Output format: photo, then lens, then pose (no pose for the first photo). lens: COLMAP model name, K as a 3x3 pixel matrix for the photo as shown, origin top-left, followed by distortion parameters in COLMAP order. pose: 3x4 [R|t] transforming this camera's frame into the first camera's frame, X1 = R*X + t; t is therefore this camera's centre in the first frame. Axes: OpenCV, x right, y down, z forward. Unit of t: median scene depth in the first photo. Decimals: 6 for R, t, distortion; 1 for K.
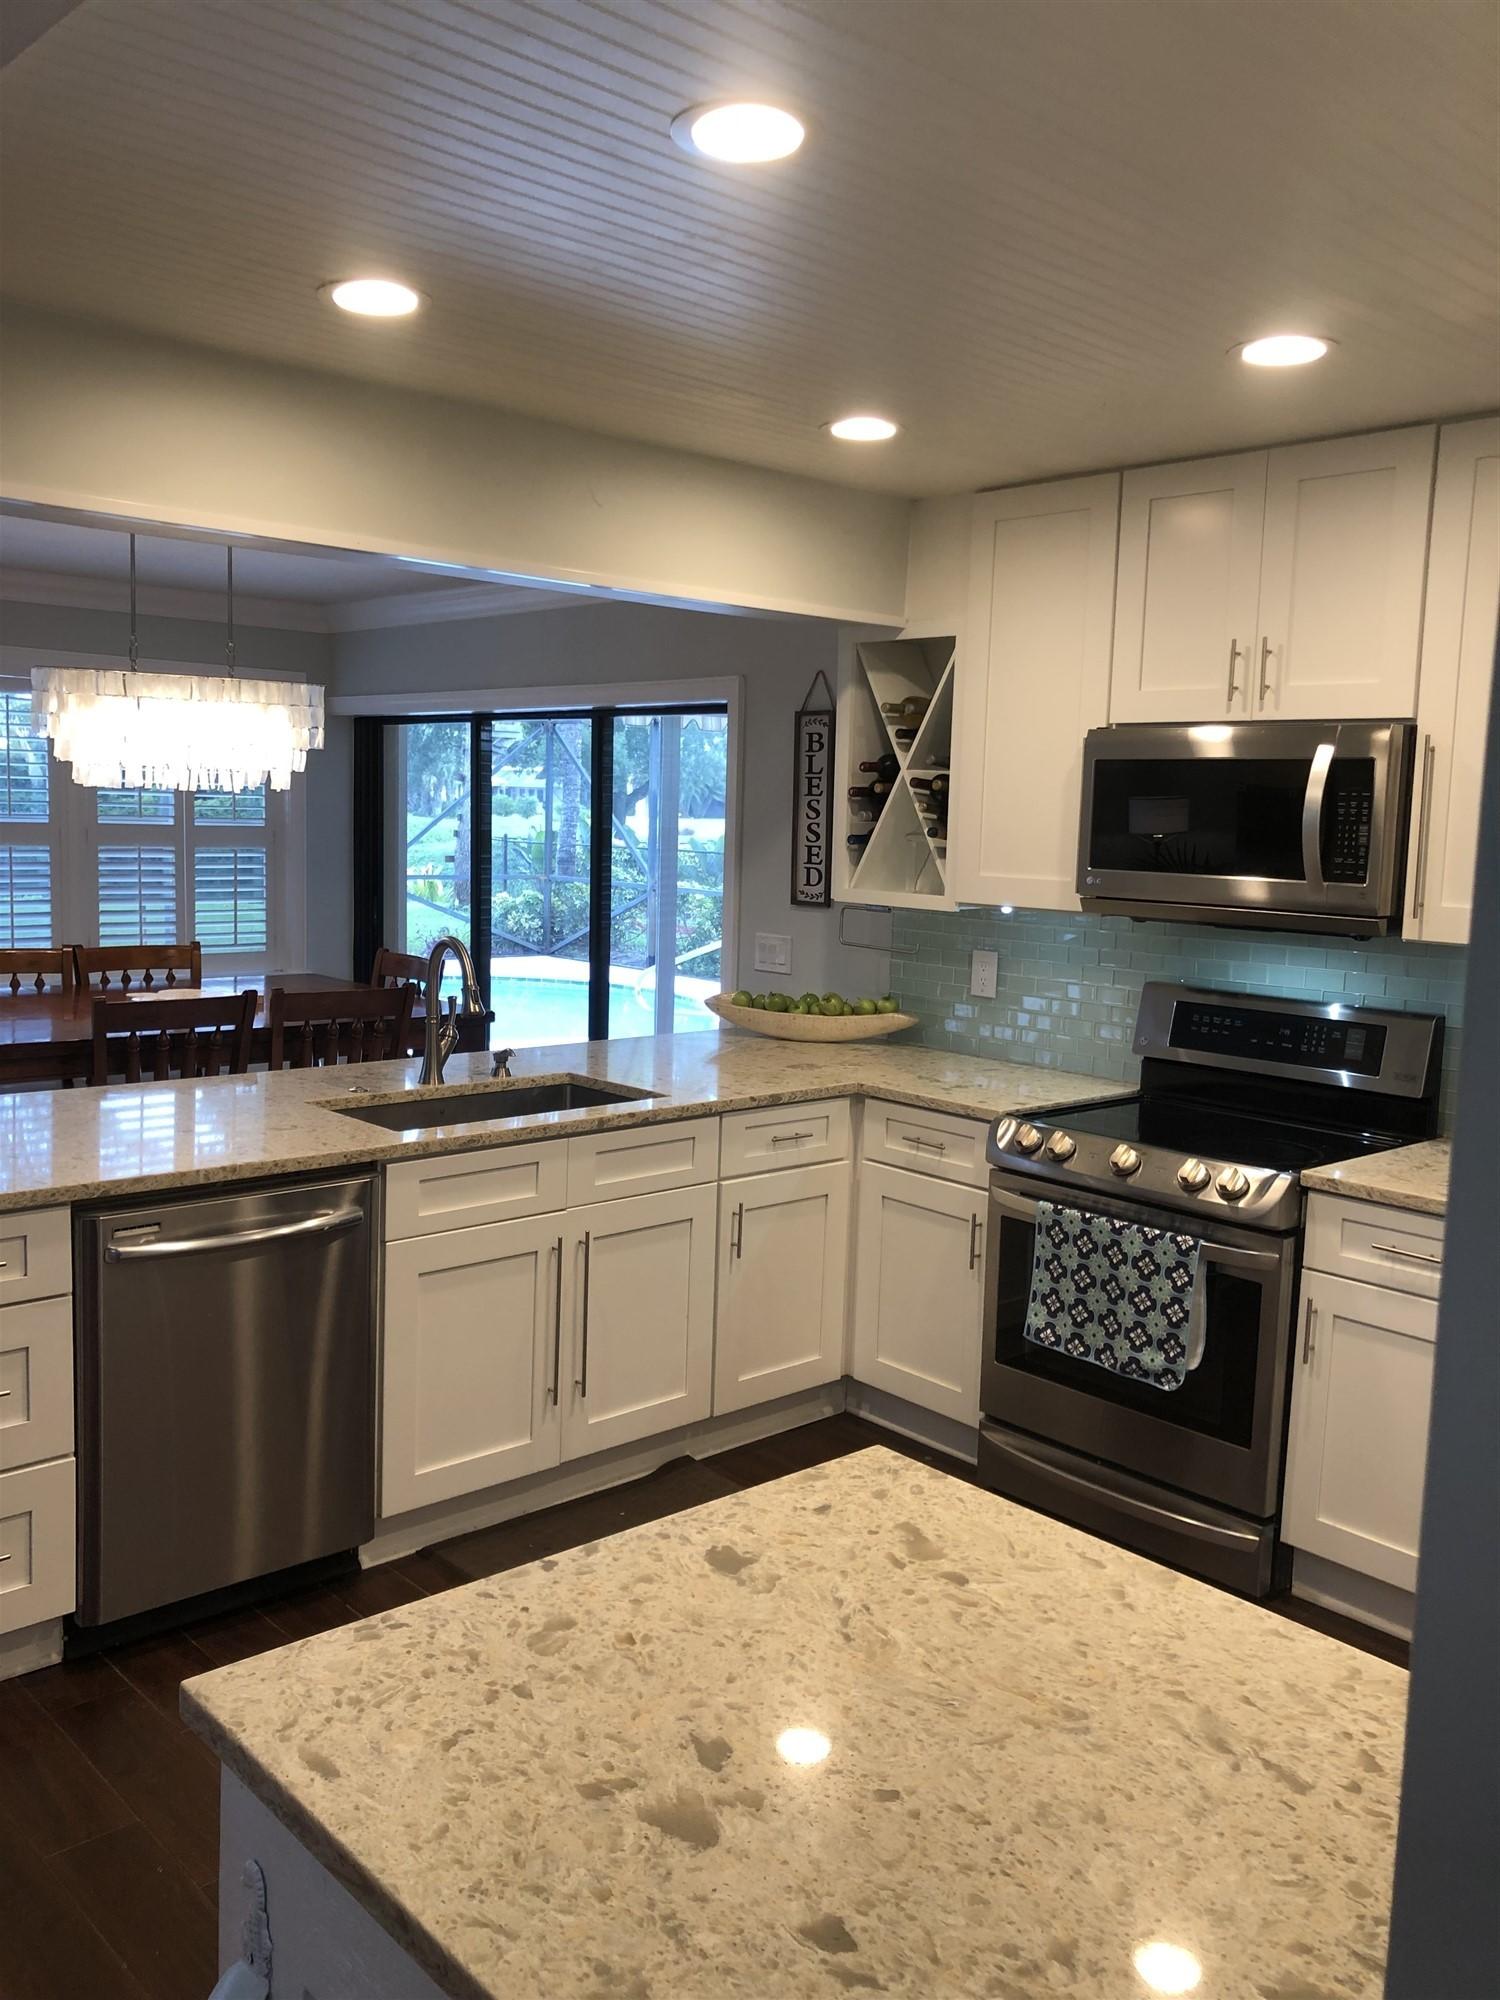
lens RADIAL K [[1629.1, 0, 759.8], [0, 1629.1, 973.3], [0, 0, 1]] dist [-0.083257, 0.196328]
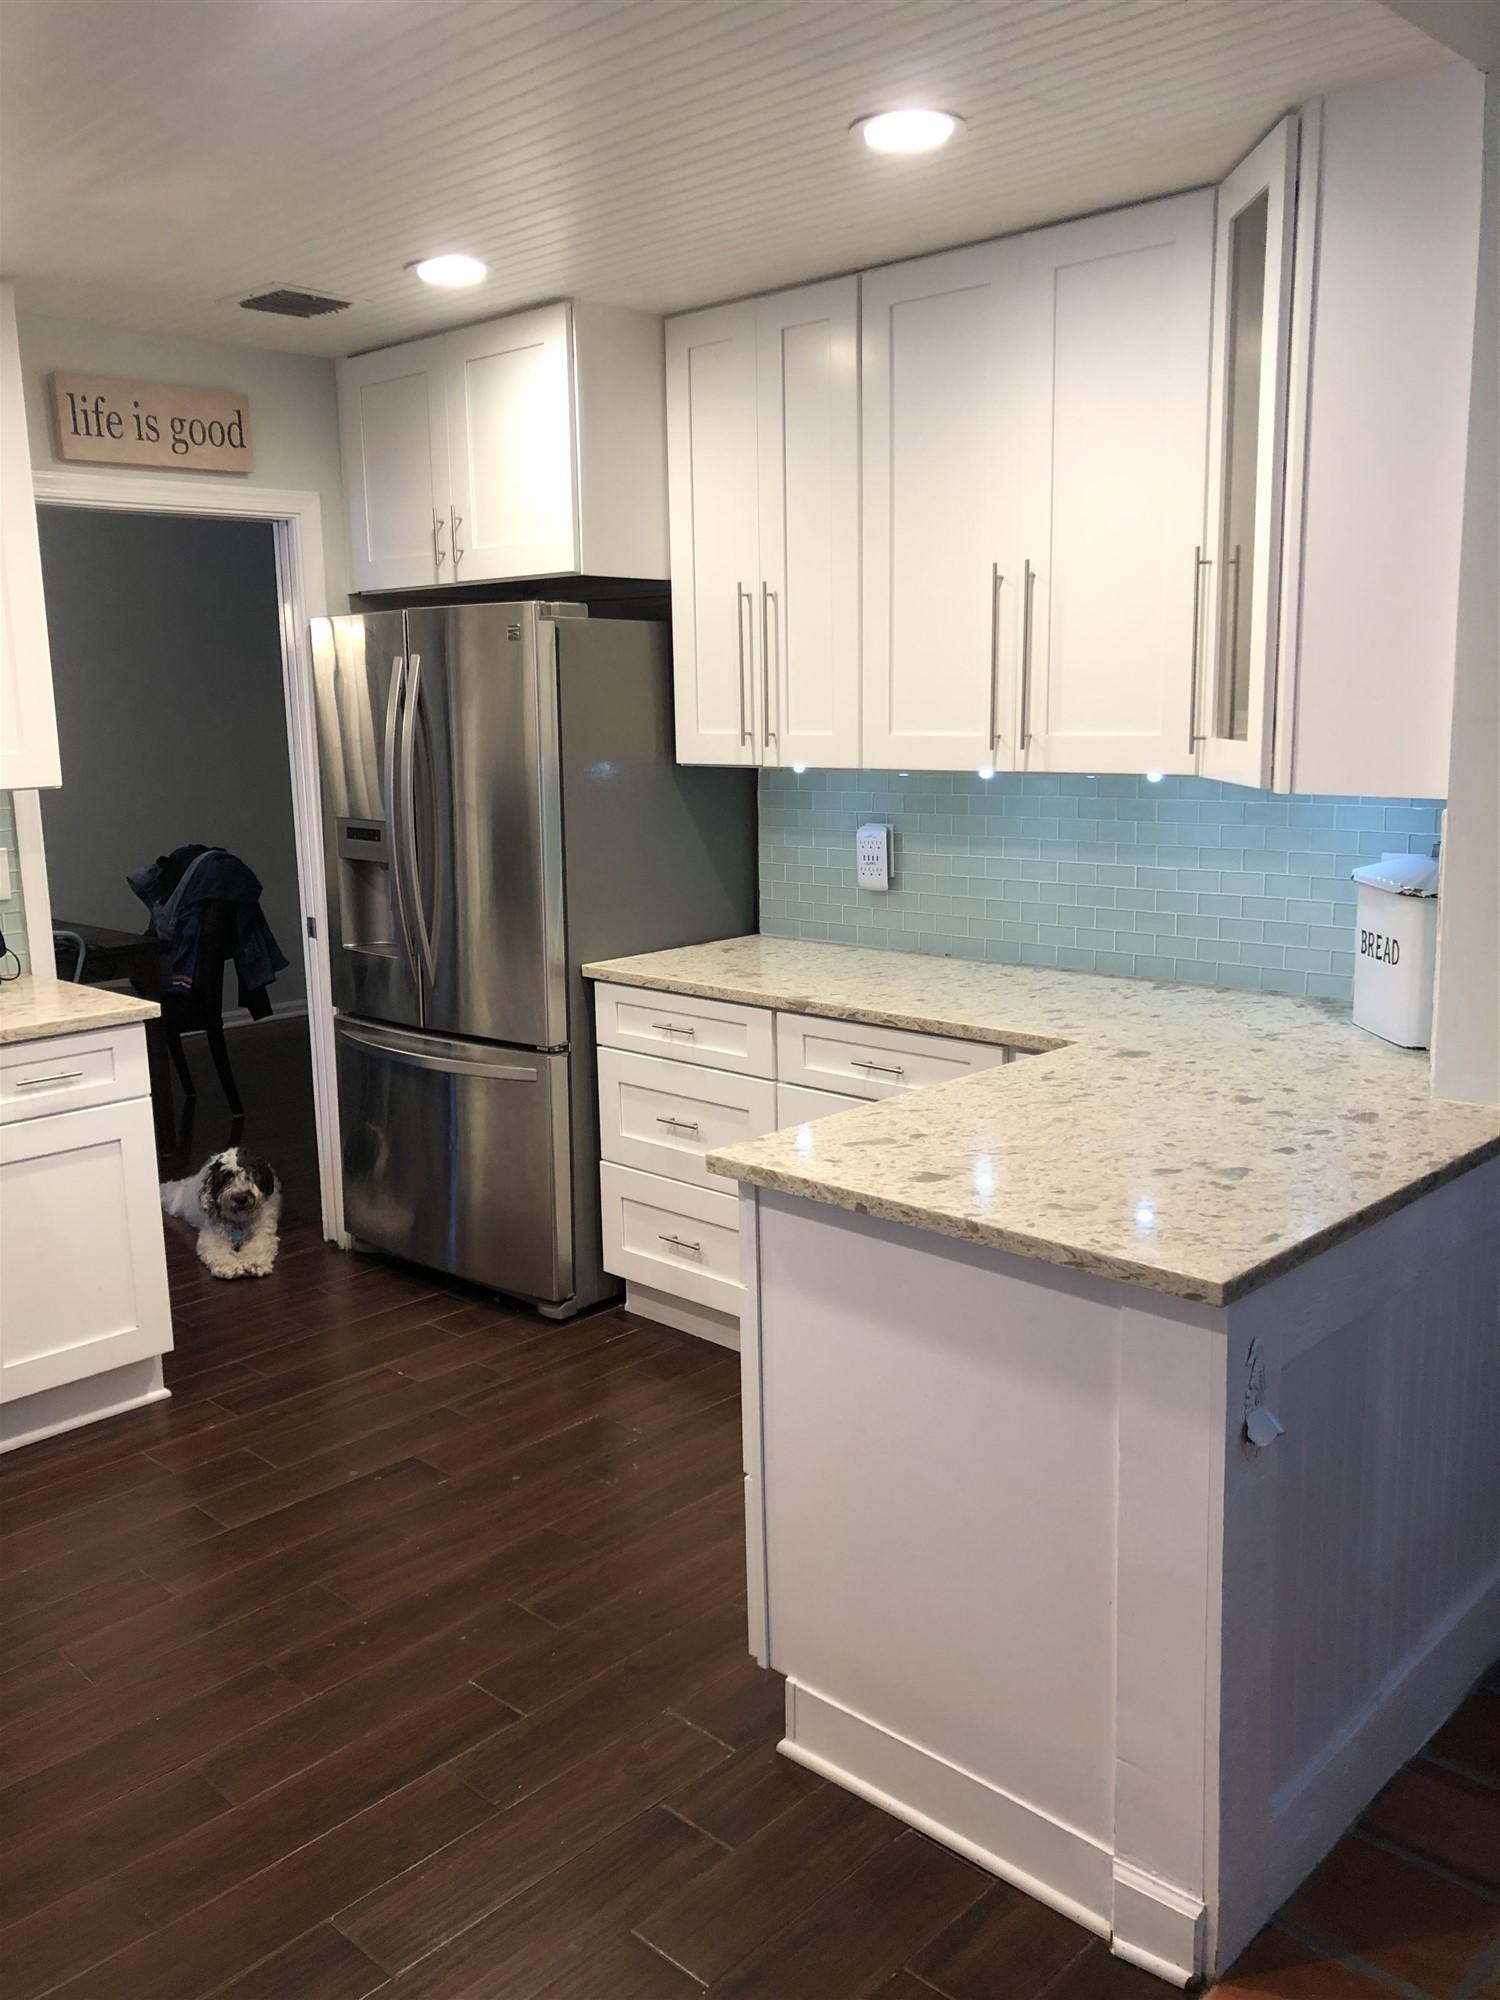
lens RADIAL K [[1644.9, 0, 750.0], [0, 1644.9, 1000.0], [0, 0, 1]] dist [0.289004, -0.808892]
pose [[-0.056664, -0.219605, 0.973942, -1.564440], [0.122071, 0.966666, 0.225067, -0.152608], [-0.990903, 0.131643, -0.027967, 1.317249]]
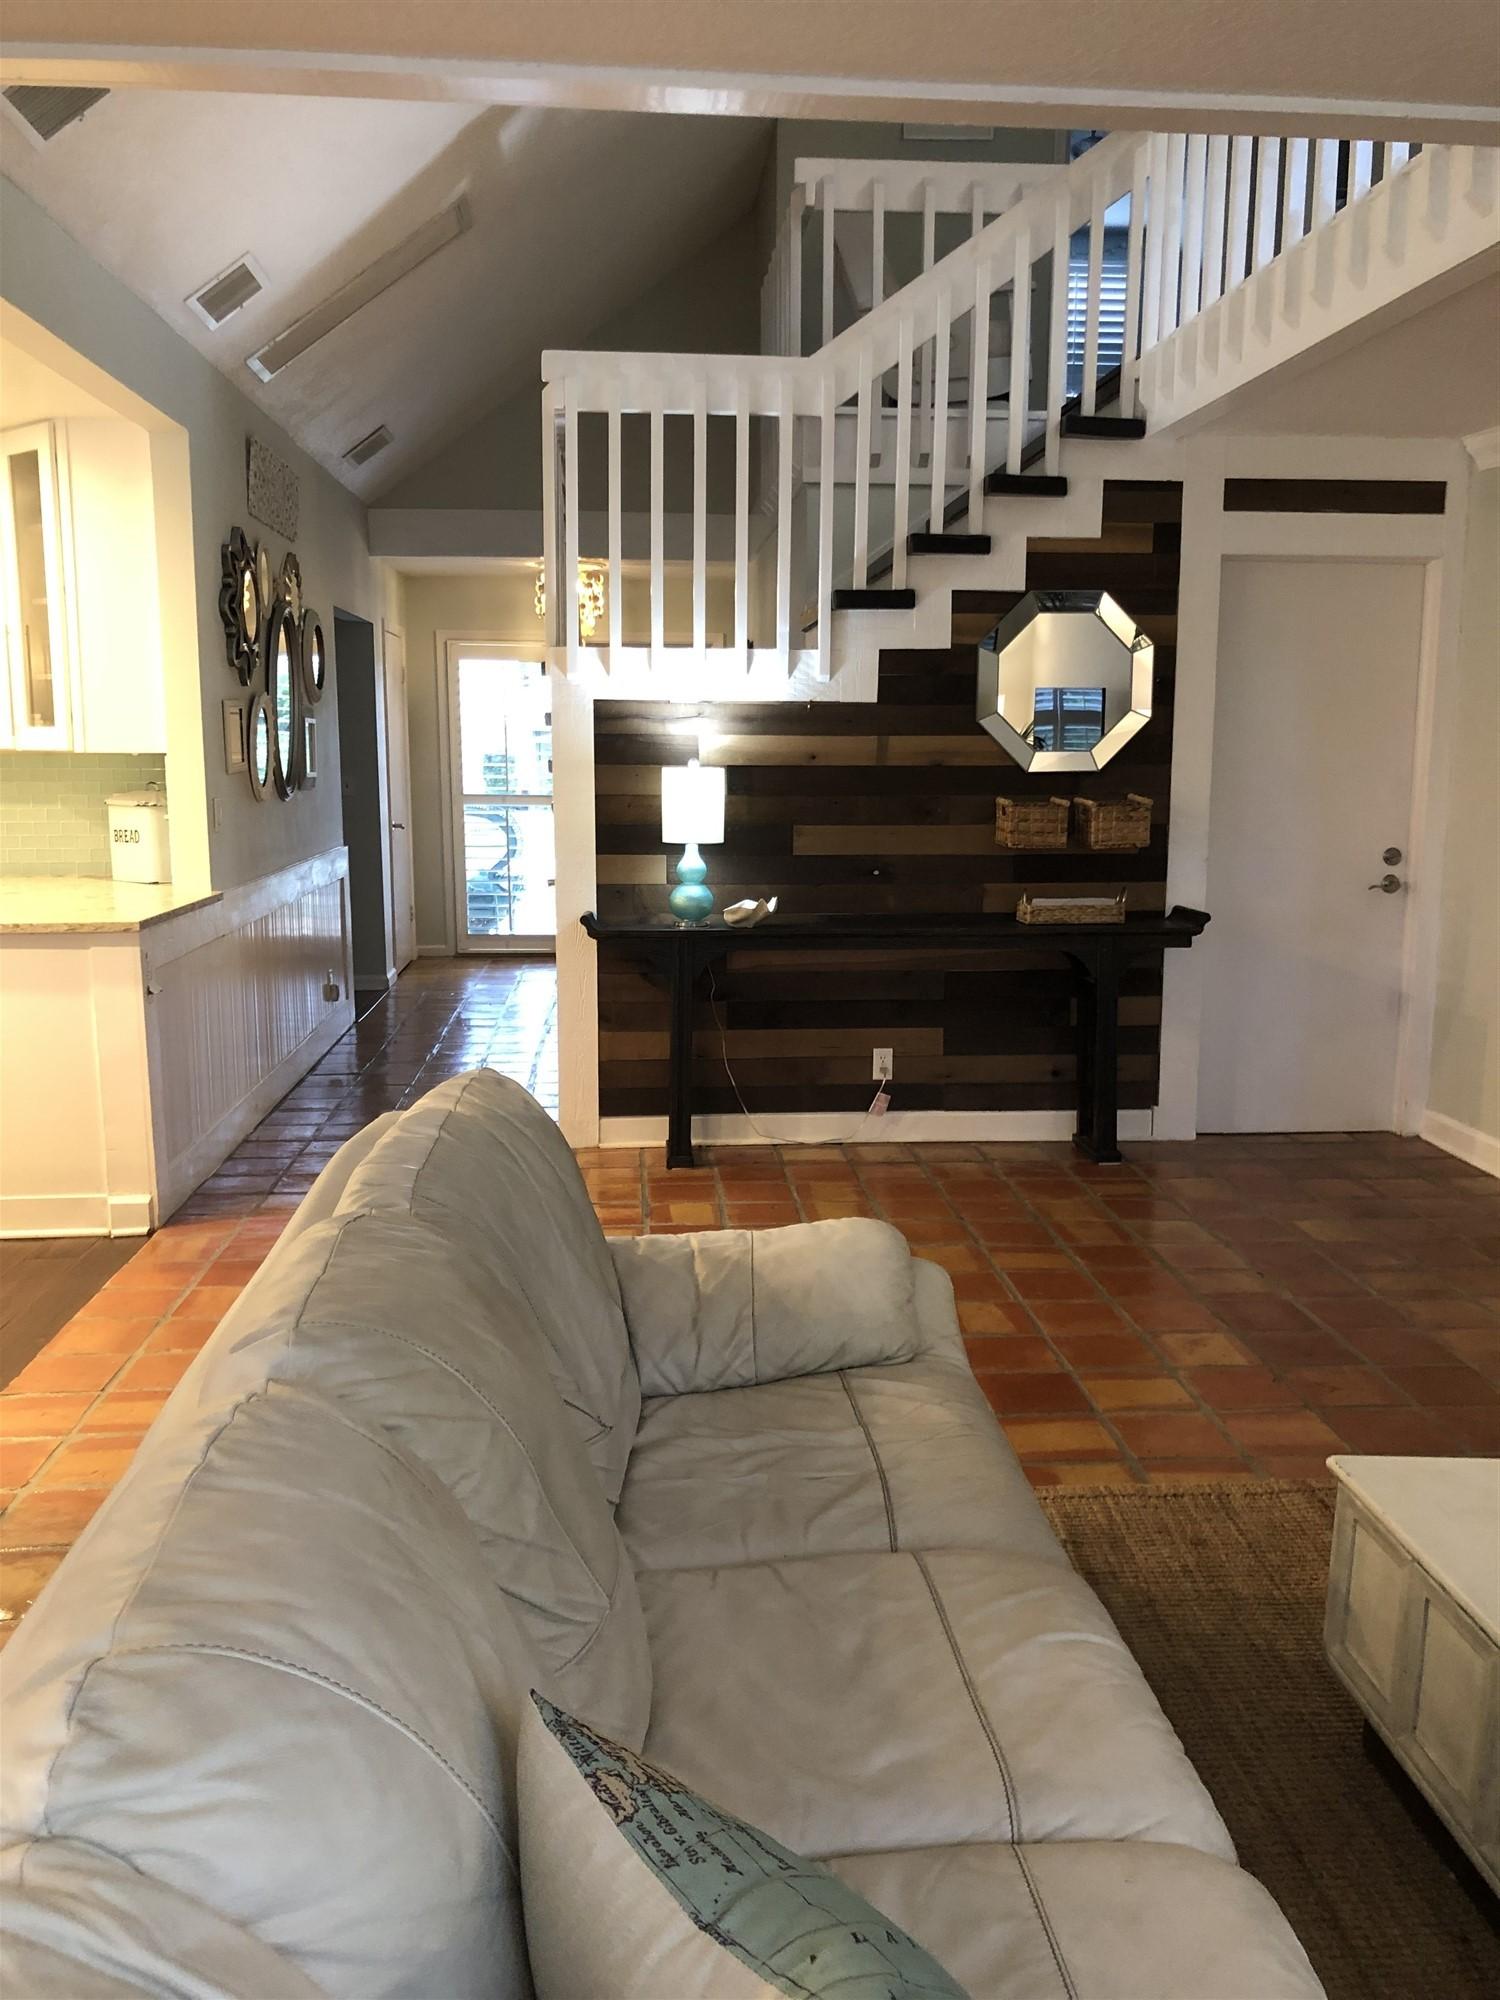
lens RADIAL K [[1644.9, 0, 750.0], [0, 1644.9, 1000.0], [0, 0, 1]] dist [0.289004, -0.808892]
pose [[-0.778009, -0.130102, 0.614634, -3.552395], [0.031749, 0.968931, 0.245286, -0.240864], [-0.627450, 0.210349, -0.749706, 2.857186]]
